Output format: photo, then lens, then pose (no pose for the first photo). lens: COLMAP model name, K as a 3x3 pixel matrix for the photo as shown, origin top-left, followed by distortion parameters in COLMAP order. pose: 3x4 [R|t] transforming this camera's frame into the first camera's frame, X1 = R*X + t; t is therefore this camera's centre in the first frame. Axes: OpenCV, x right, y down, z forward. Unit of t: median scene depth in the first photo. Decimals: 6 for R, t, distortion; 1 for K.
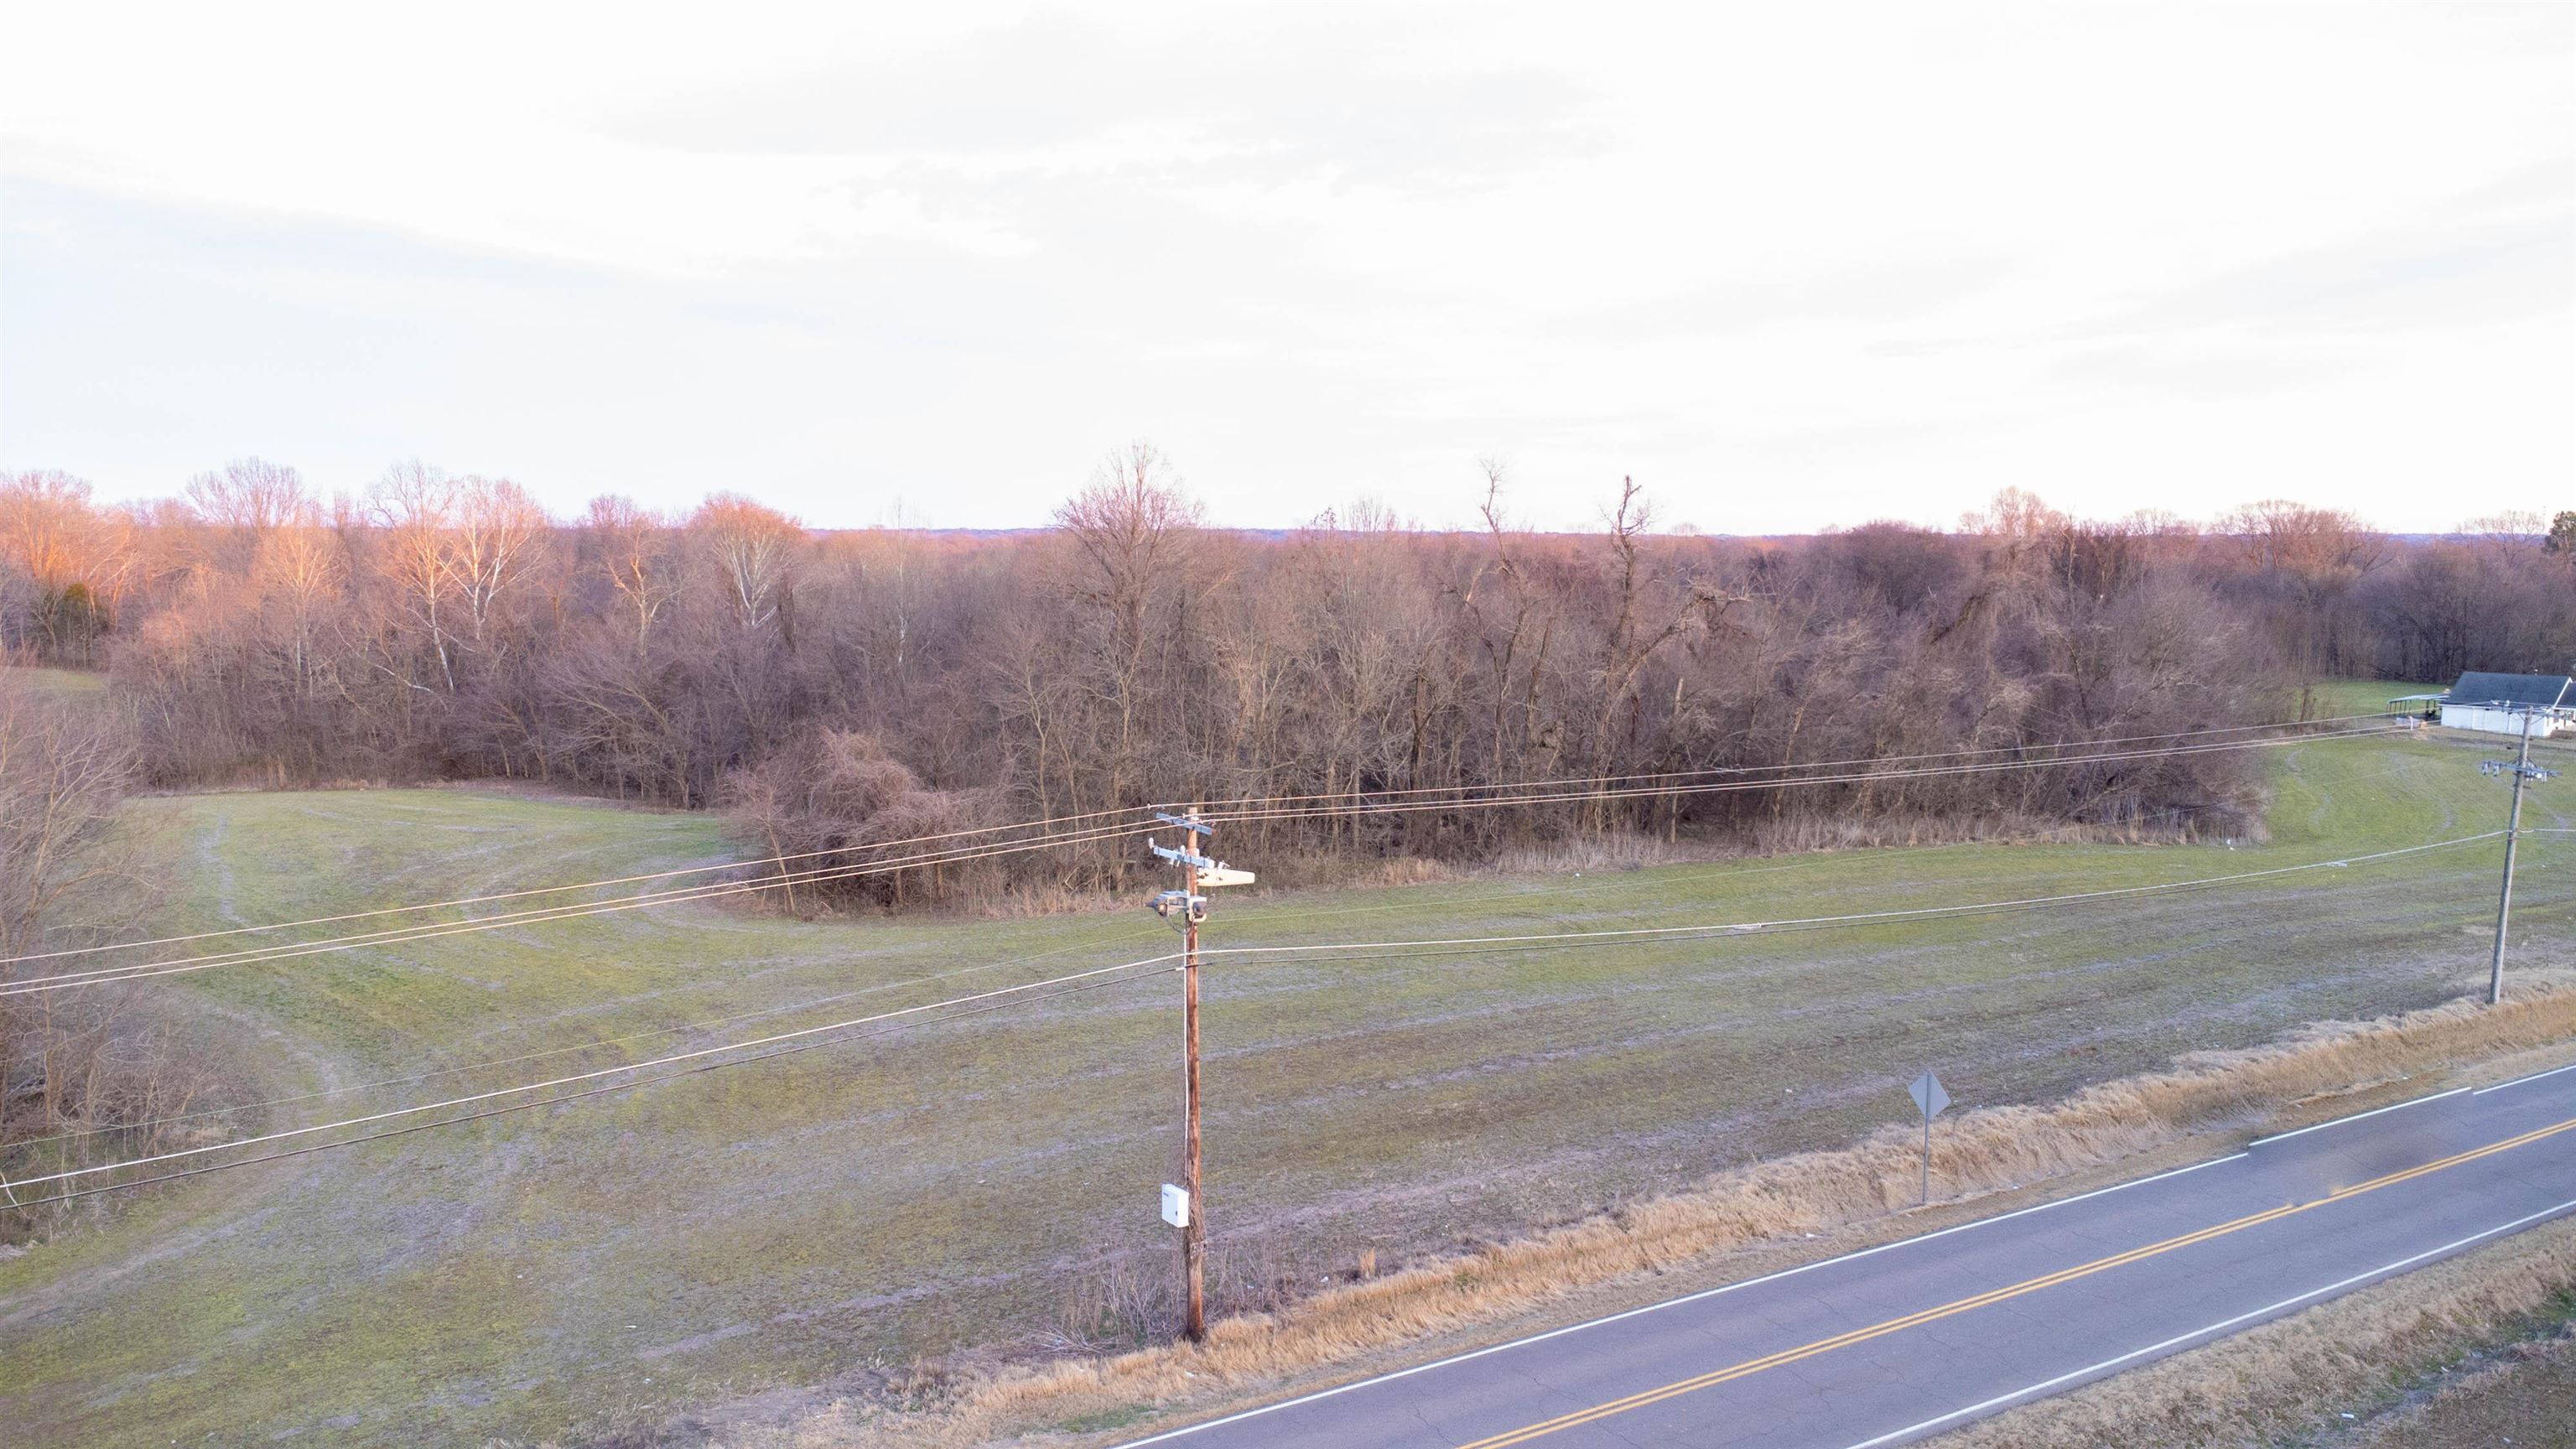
lens RADIAL K [[1835.3, 0, 1291.3], [0, 1835.3, 734.5], [0, 0, 1]] dist [0.043552, -0.068017]
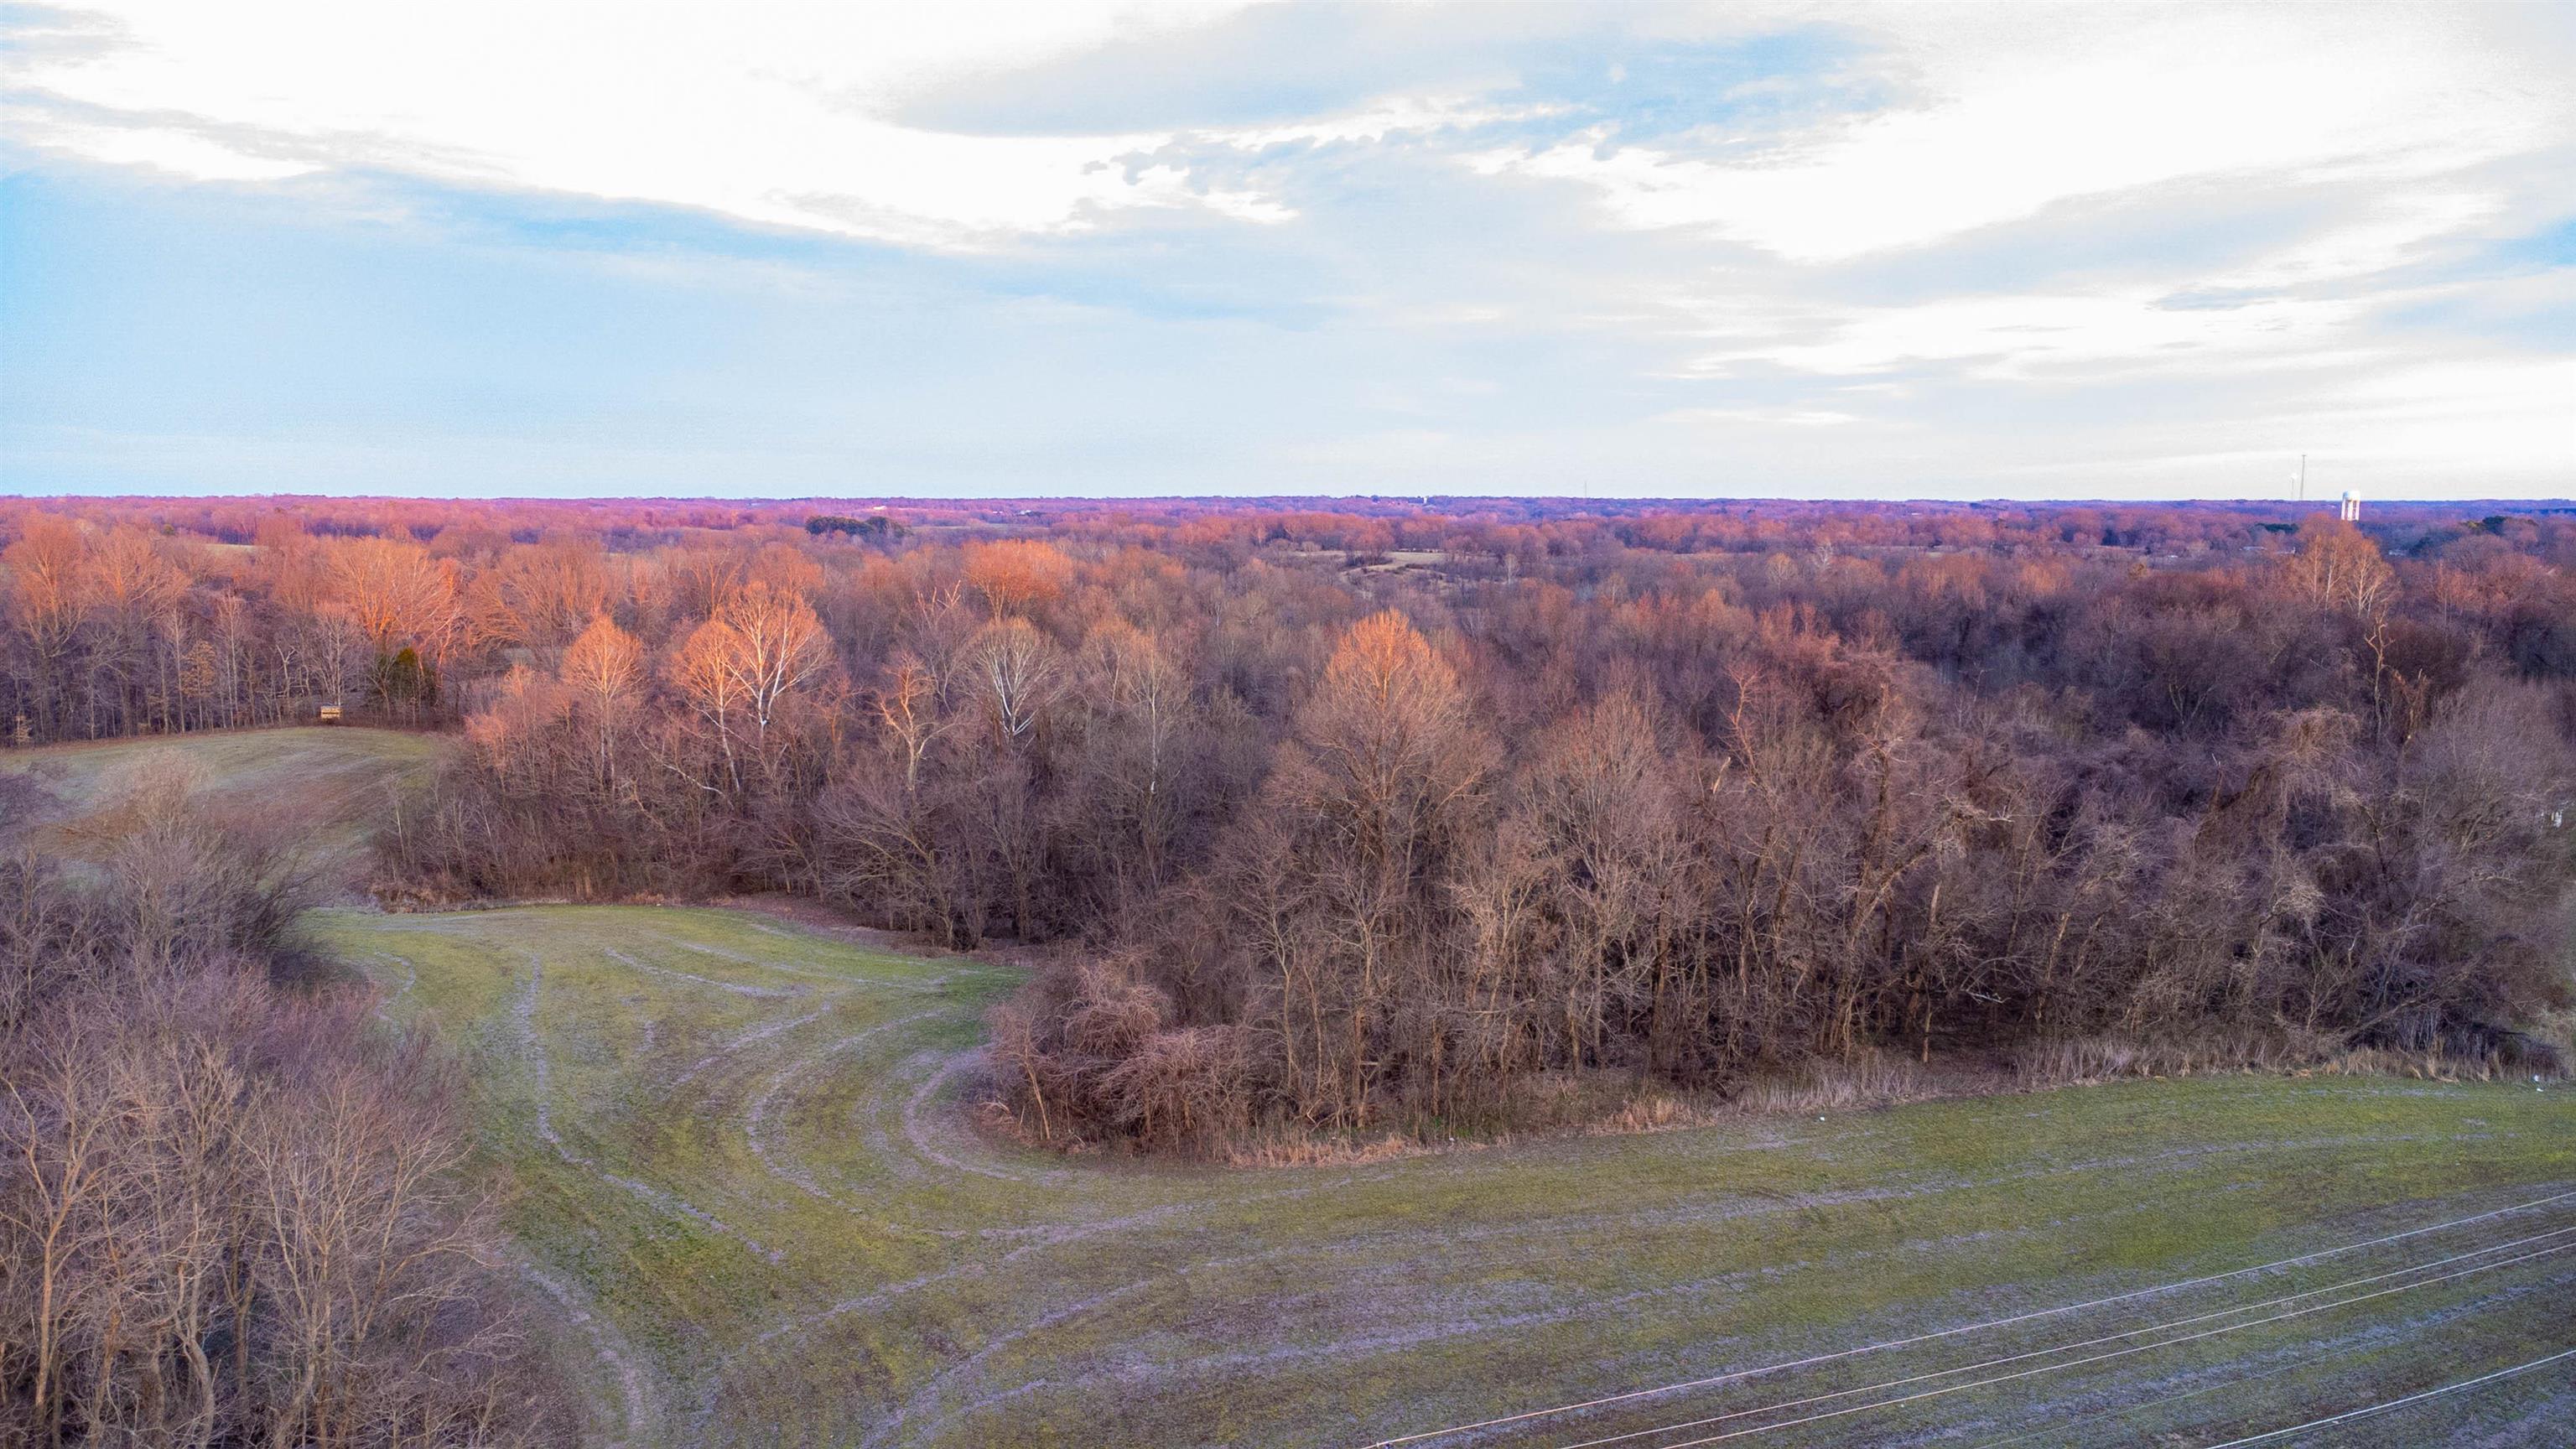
lens RADIAL K [[1835.3, 0, 1291.3], [0, 1835.3, 734.5], [0, 0, 1]] dist [0.043552, -0.068017]
pose [[0.990969, 0.014873, -0.133265, 0.001871], [-0.011397, 0.999576, 0.026810, -0.135471], [0.133607, -0.025049, 0.990718, -0.009550]]
